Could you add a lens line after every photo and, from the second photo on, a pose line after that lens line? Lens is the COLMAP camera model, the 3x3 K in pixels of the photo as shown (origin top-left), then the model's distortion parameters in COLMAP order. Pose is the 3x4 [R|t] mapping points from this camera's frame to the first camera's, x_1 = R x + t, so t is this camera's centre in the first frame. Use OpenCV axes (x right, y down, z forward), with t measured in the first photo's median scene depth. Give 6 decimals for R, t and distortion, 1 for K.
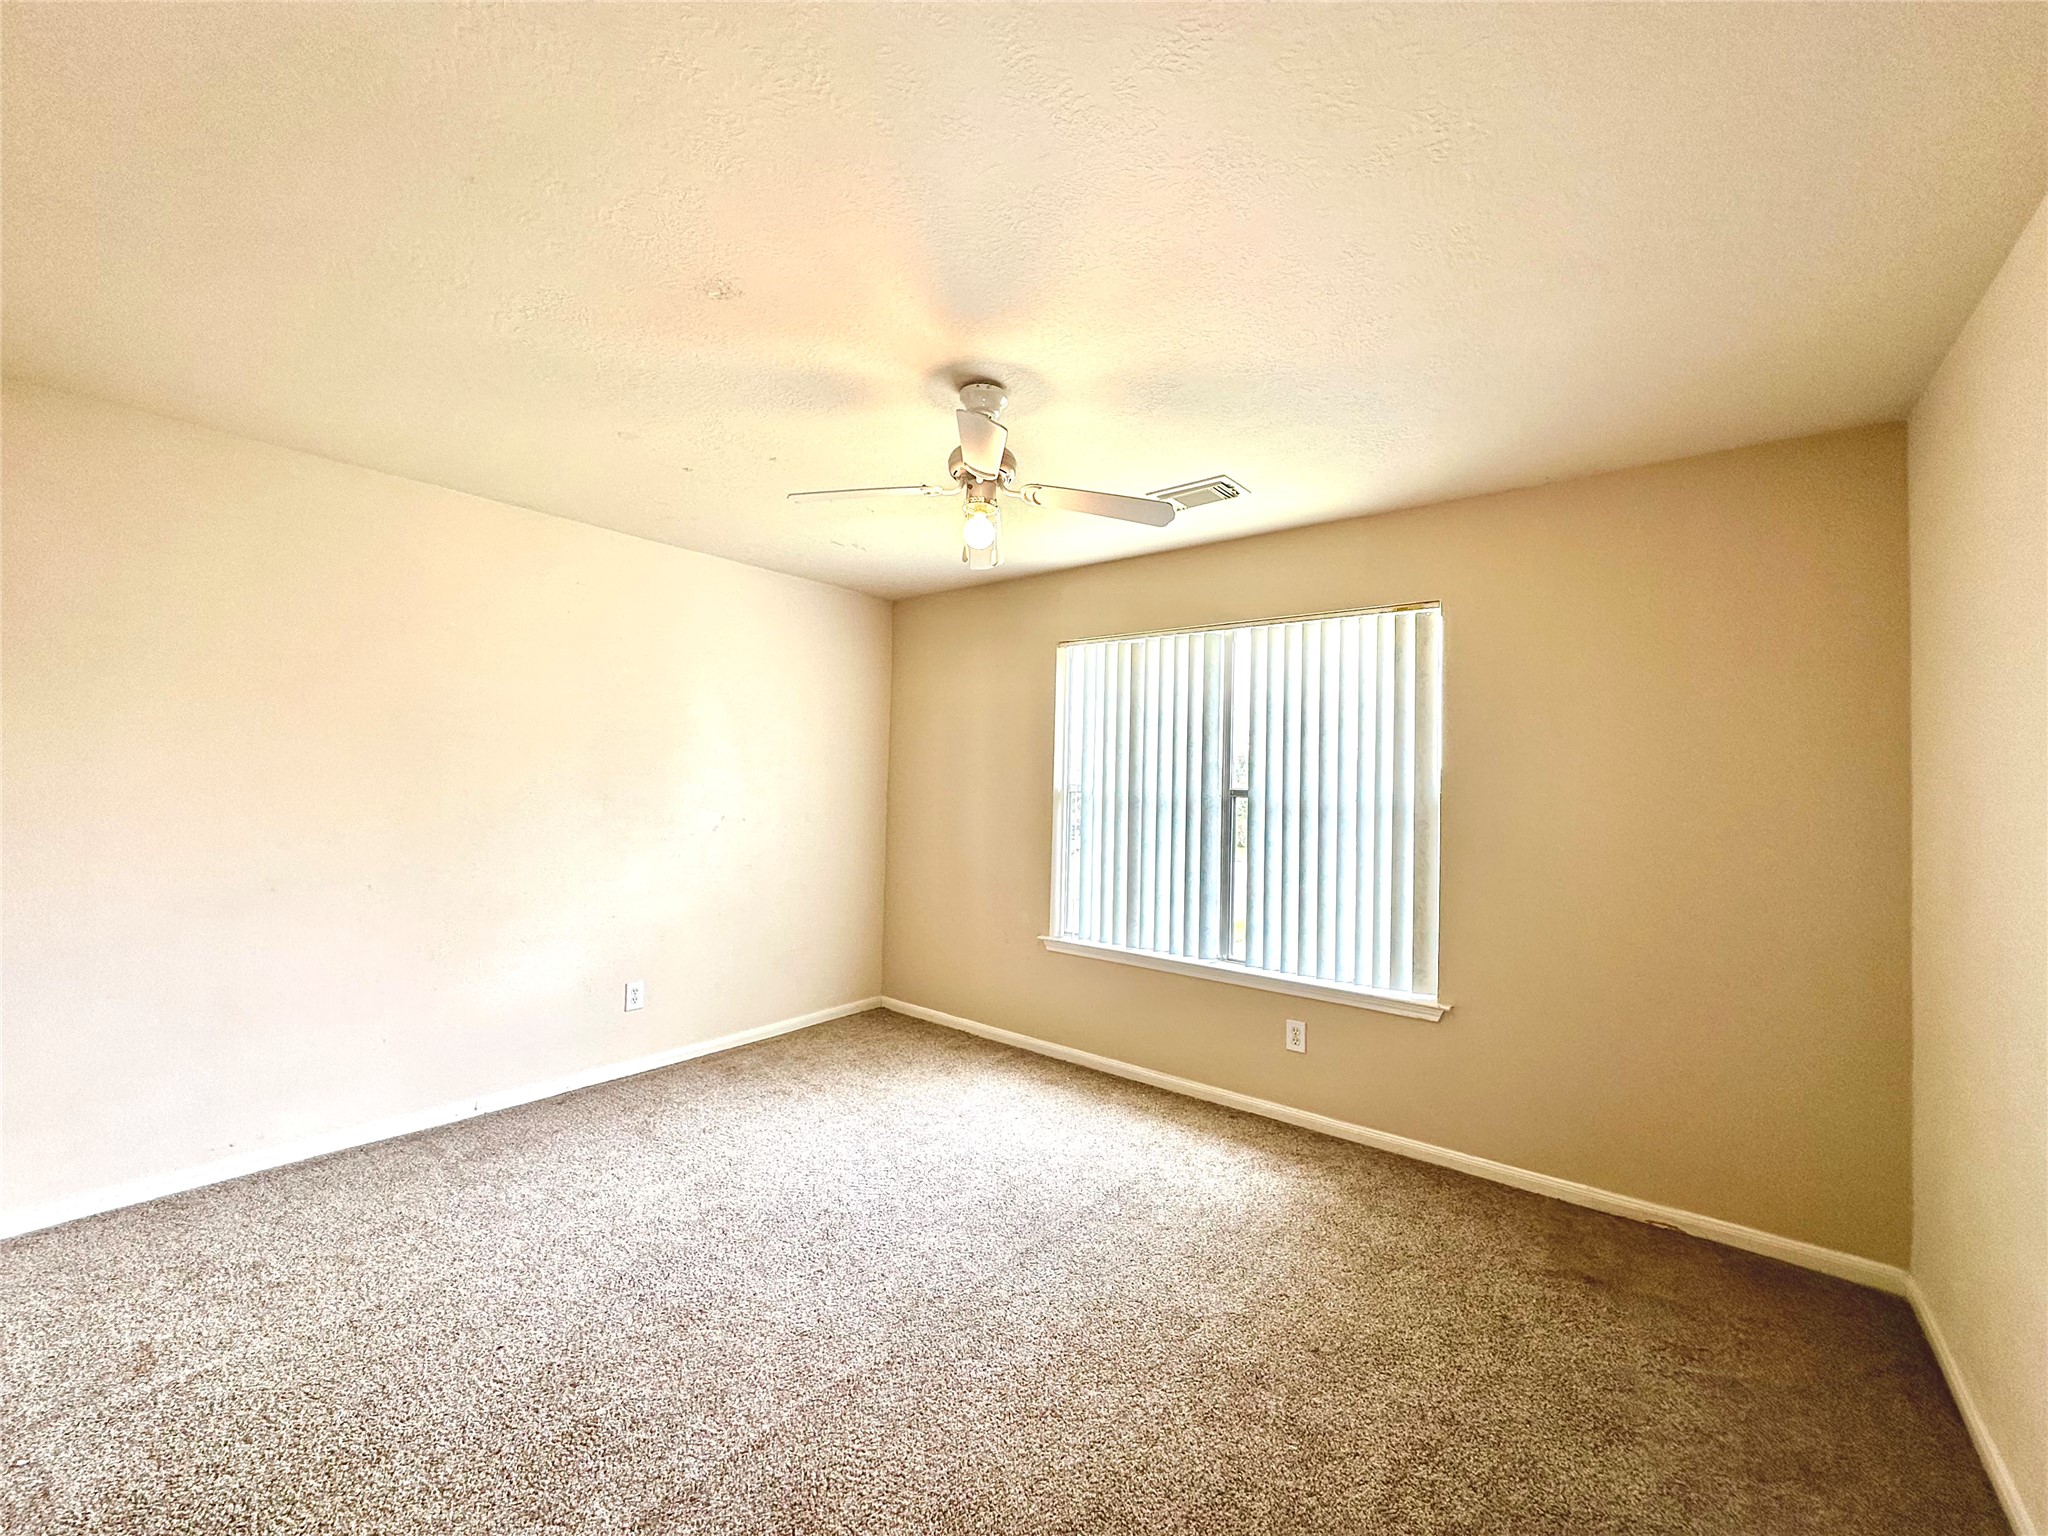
lens RADIAL K [[817.1, 0, 1023.2], [0, 817.1, 766.5], [0, 0, 1]] dist [-0.000388, -0.000061]
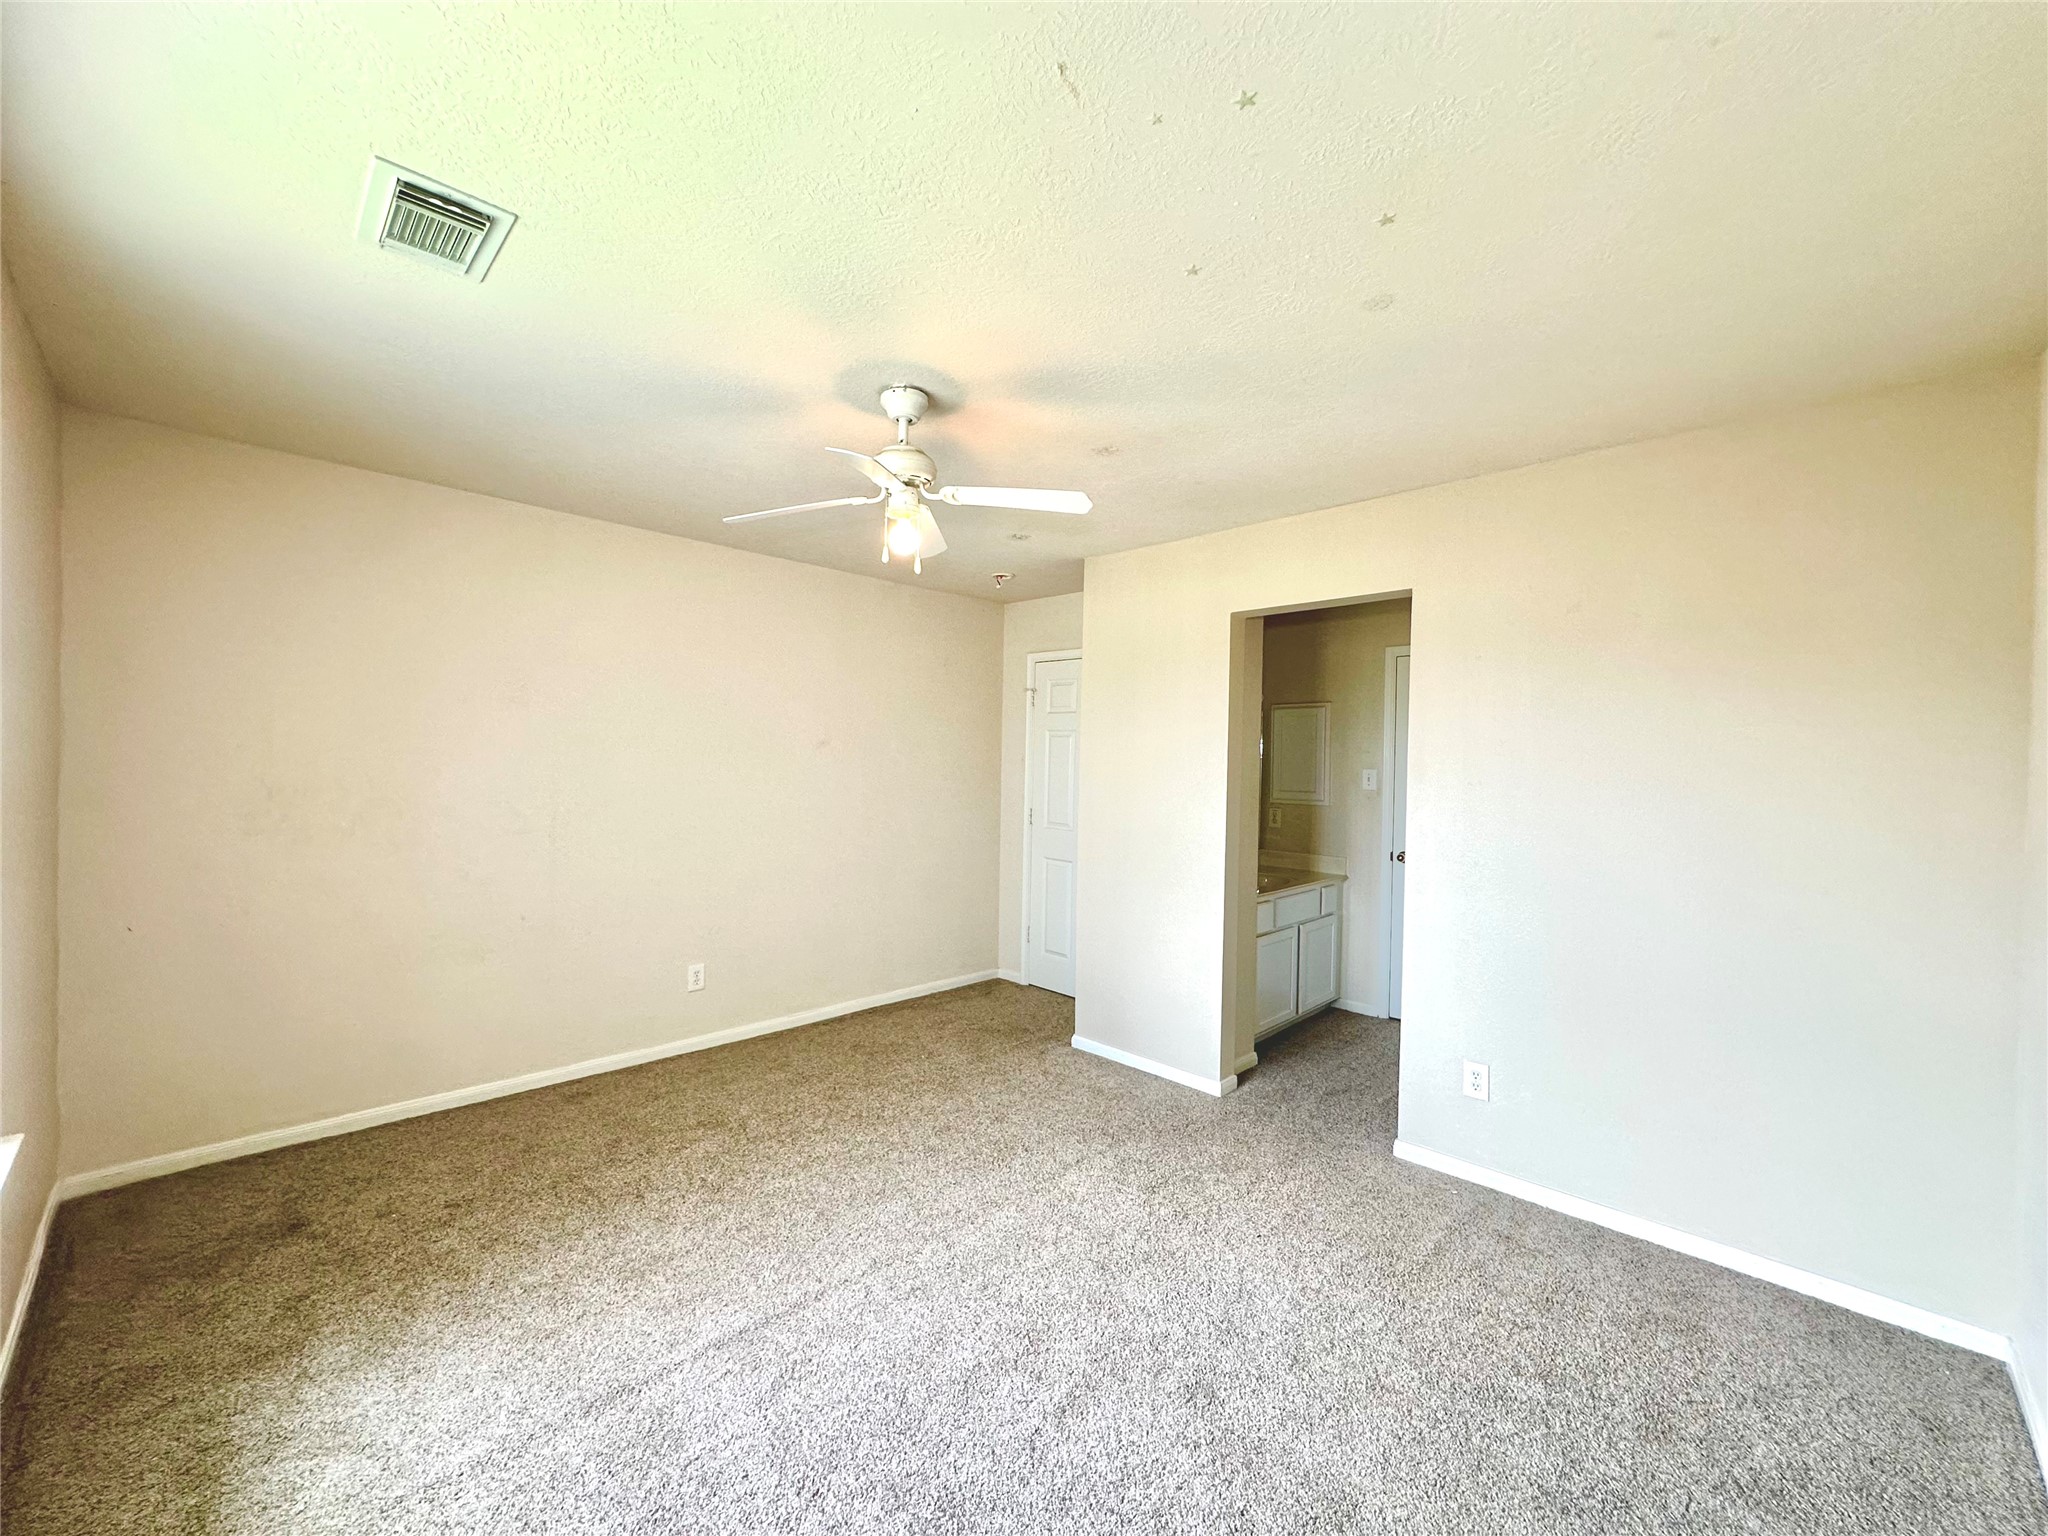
lens RADIAL K [[817.1, 0, 1024.2], [0, 817.1, 768.1], [0, 0, 1]] dist [-0.000388, -0.000061]
pose [[-0.994337, -0.040523, 0.098240, -0.302332], [-0.041249, 0.999134, -0.005373, 0.007897], [-0.097937, -0.009395, -0.995148, 1.925062]]
